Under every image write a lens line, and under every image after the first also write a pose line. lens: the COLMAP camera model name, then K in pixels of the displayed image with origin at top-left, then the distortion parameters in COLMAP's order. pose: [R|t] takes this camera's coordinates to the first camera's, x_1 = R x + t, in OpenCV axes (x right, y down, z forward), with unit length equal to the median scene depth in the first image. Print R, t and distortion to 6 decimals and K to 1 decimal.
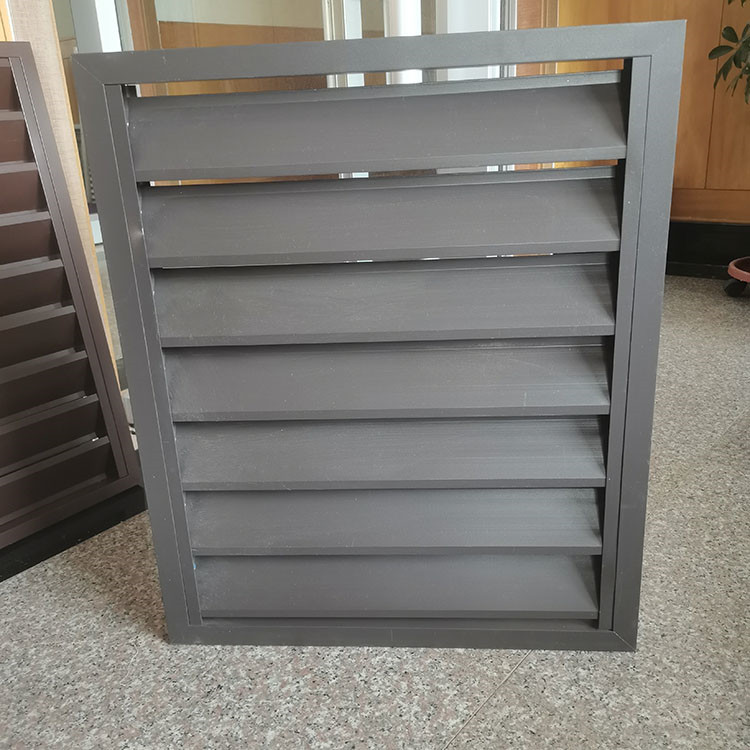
lens RADIAL K [[779.6, 0, 373.7], [0, 779.6, 375.4], [0, 0, 1]] dist [0.002752, 0.000000]
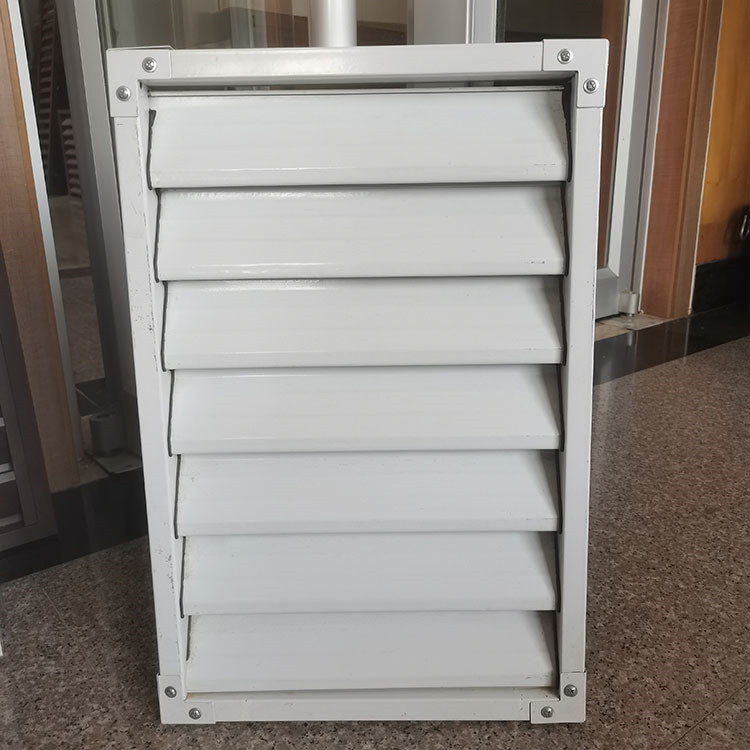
lens RADIAL K [[779.6, 0, 375.9], [0, 779.6, 372.1], [0, 0, 1]] dist [0.002752, 0.000000]
pose [[0.972148, 0.101293, -0.211348, 0.265849], [-0.106786, 0.994173, -0.014710, -0.075591], [0.208627, 0.036869, 0.977300, 0.428147]]
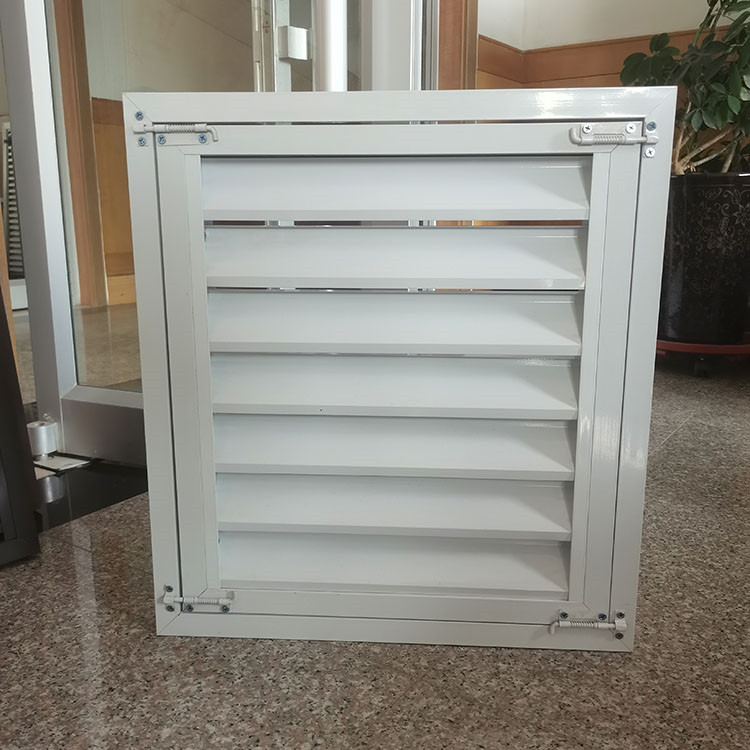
lens RADIAL K [[779.6, 0, 377.7], [0, 779.6, 377.6], [0, 0, 1]] dist [0.002752, 0.000000]
pose [[0.994489, 0.025547, 0.101685, 0.008964], [-0.011737, 0.990890, -0.134161, 0.158675], [-0.104186, 0.132228, 0.985729, 0.026695]]
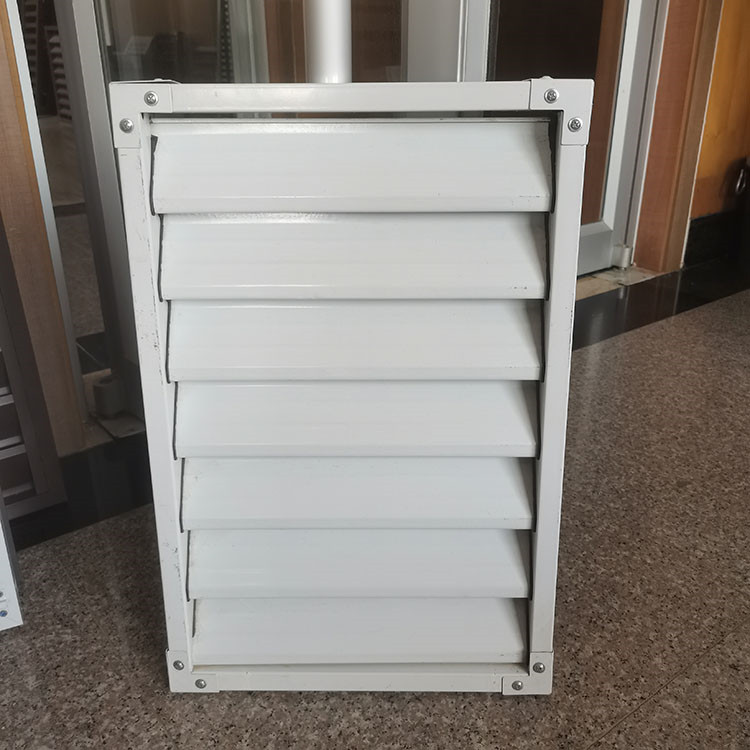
lens RADIAL K [[779.6, 0, 377.9], [0, 779.6, 372.6], [0, 0, 1]] dist [0.002752, 0.000000]
pose [[0.972153, 0.134437, -0.191950, 0.270898], [-0.119033, 0.988831, 0.089694, -0.176306], [0.201864, -0.064348, 0.977297, 0.378290]]
